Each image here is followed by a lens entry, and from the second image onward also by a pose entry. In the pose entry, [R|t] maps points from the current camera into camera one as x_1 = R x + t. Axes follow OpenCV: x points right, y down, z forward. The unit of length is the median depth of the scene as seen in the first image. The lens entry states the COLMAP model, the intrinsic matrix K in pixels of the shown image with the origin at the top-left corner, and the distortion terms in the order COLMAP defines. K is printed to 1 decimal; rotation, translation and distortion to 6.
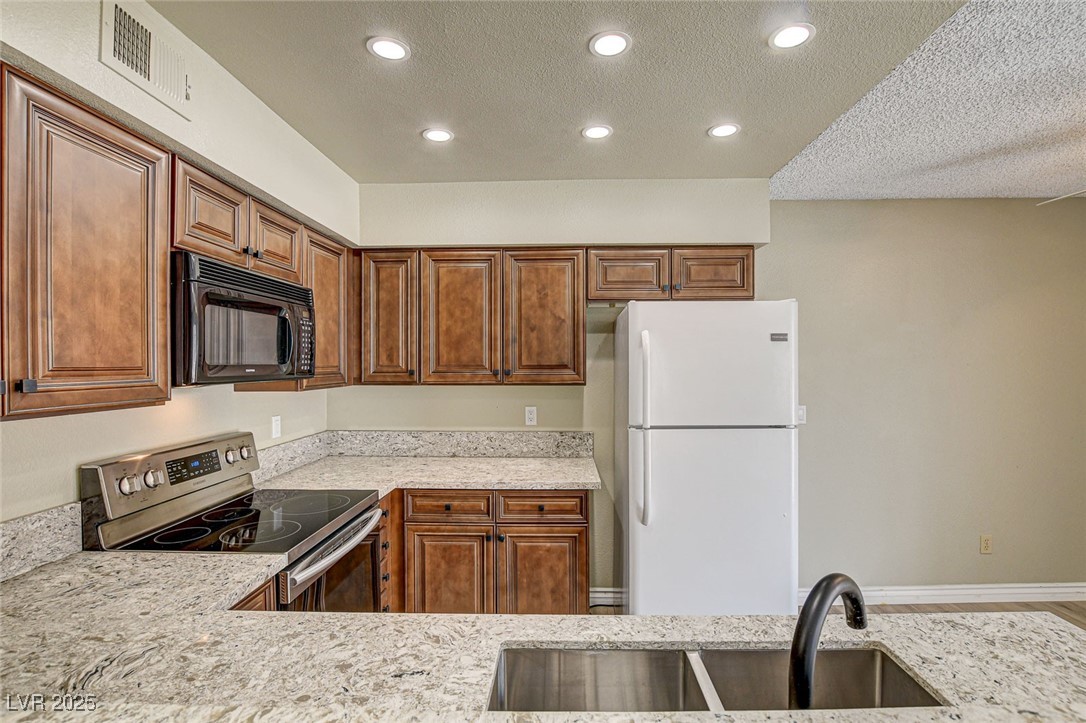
lens RADIAL K [[506.3, 0, 546.7], [0, 506.3, 365.7], [0, 0, 1]] dist [-0.024547, 0.003757]
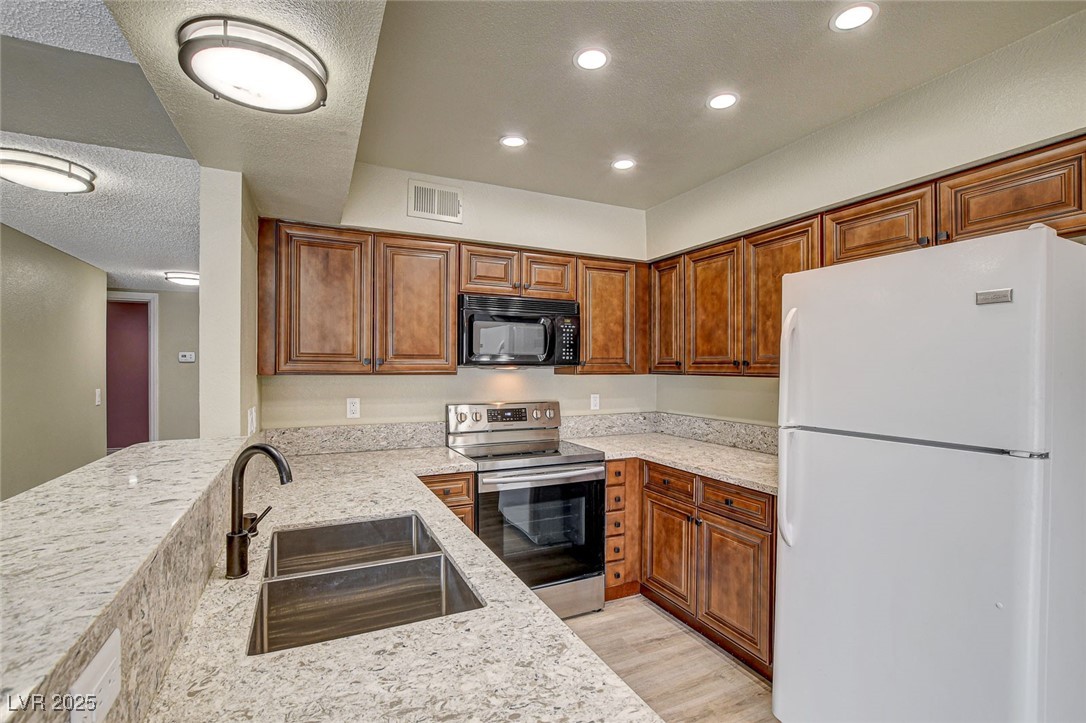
lens RADIAL K [[496.3, 0, 549.4], [0, 496.3, 368.0], [0, 0, 1]] dist [-0.019560, 0.002416]
pose [[0.471673, 0.007308, -0.881743, 0.649666], [-0.009244, 0.999952, 0.003343, 0.024991], [0.881725, 0.006574, 0.471717, 0.247813]]
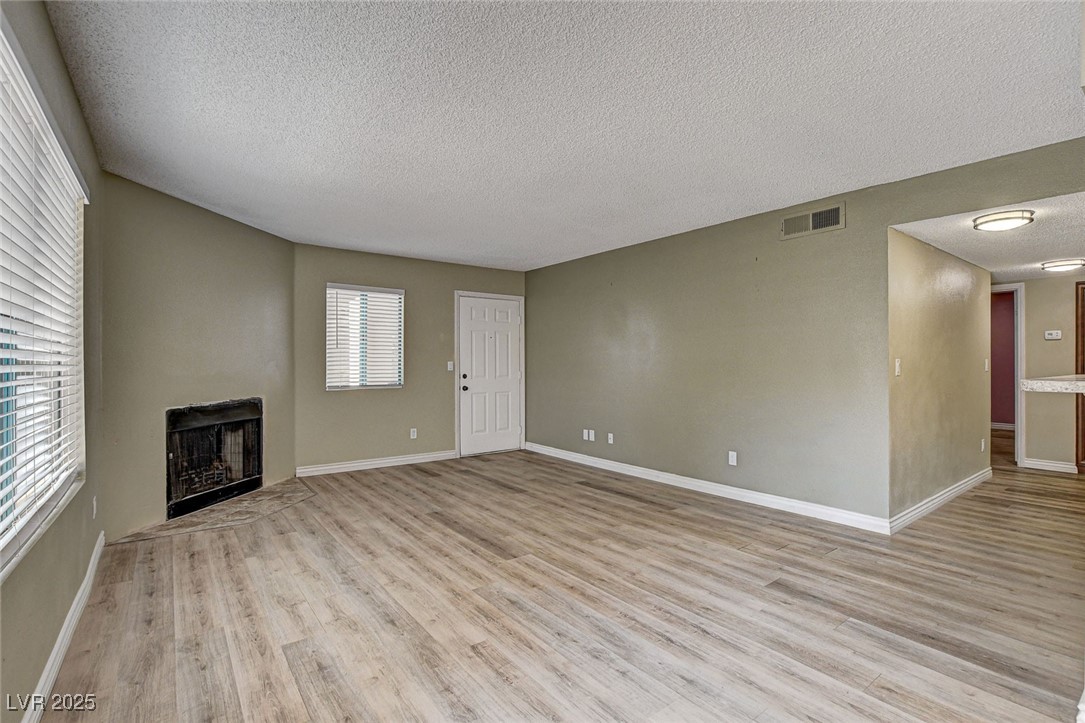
lens RADIAL K [[505.8, 0, 557.9], [0, 505.8, 361.6], [0, 0, 1]] dist [-0.024547, 0.003757]
pose [[-0.763245, 0.007818, -0.646062, 1.377813], [0.004438, 0.999967, 0.006858, 0.096082], [0.646094, 0.002367, -0.763254, 0.157187]]
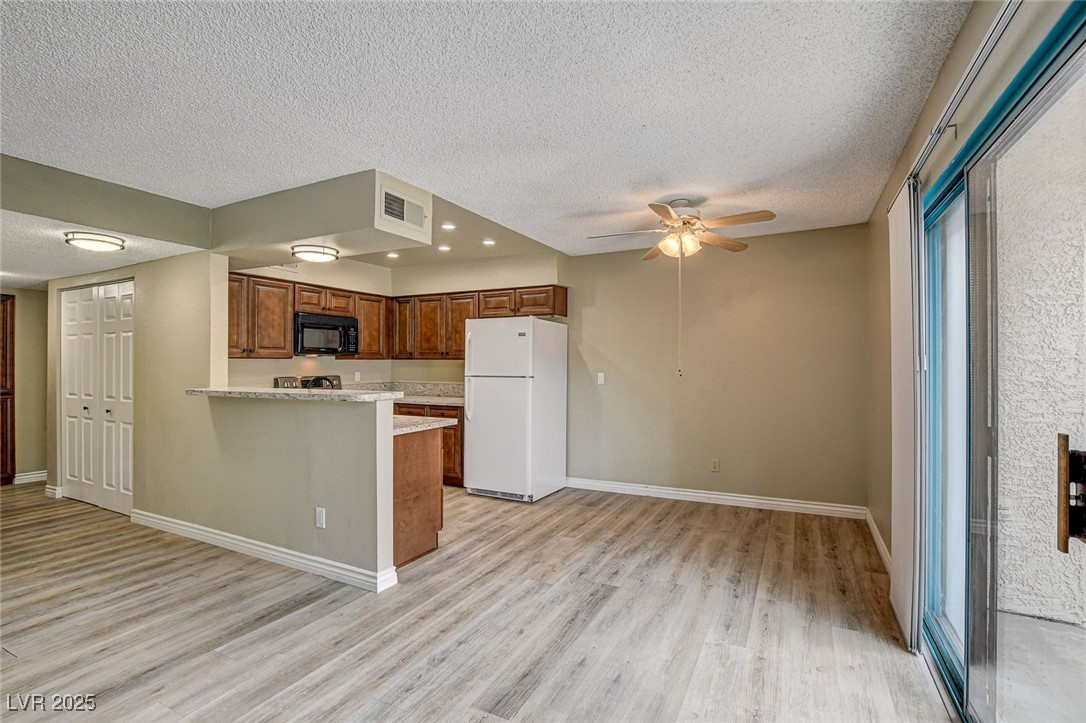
lens RADIAL K [[496.3, 0, 542.1], [0, 496.3, 363.8], [0, 0, 1]] dist [-0.019560, 0.002416]
pose [[0.904868, 0.006674, -0.425640, 1.279309], [-0.006422, 0.999977, 0.002027, 0.055374], [0.425644, 0.000899, 0.904890, -0.756622]]
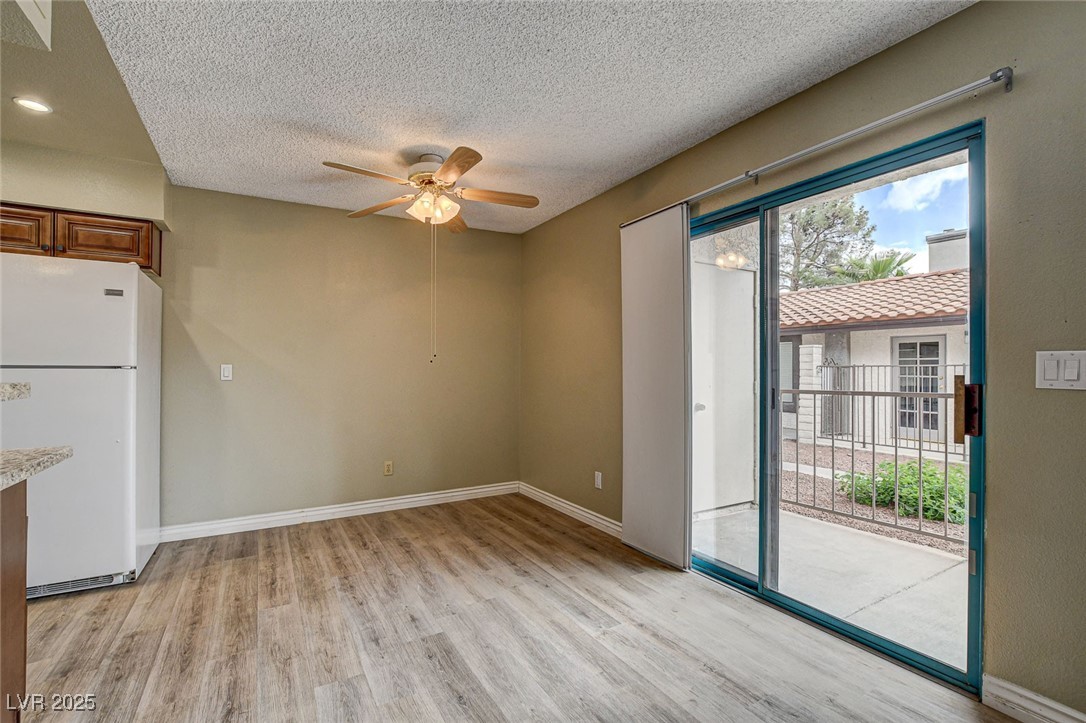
lens RADIAL K [[496.3, 0, 546.0], [0, 496.3, 363.9], [0, 0, 1]] dist [-0.019560, 0.002416]
pose [[0.843521, 0.016468, 0.536843, 0.636950], [-0.007342, 0.999790, -0.019133, 0.115934], [-0.537046, 0.012198, 0.843465, -0.482605]]
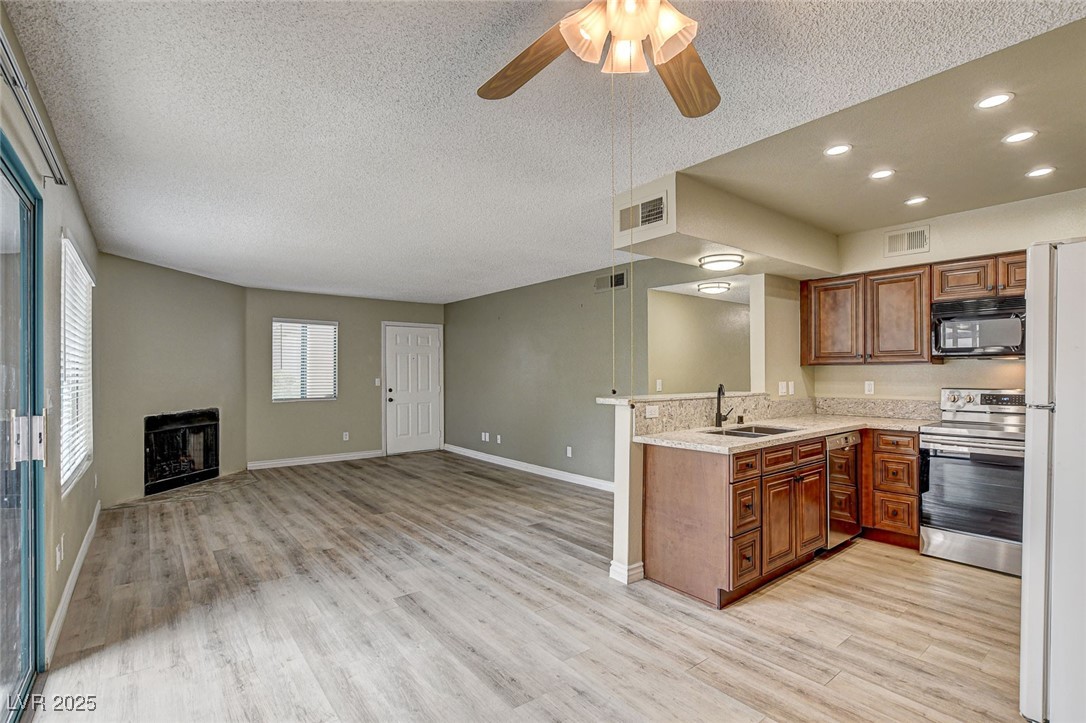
lens RADIAL K [[503.8, 0, 556.1], [0, 503.8, 369.2], [0, 0, 1]] dist [-0.018727, 0.001920]
pose [[-0.744206, 0.005863, -0.667924, 1.416712], [0.005716, 0.999981, 0.002409, 0.050901], [0.667926, -0.002025, -0.744225, 0.965288]]
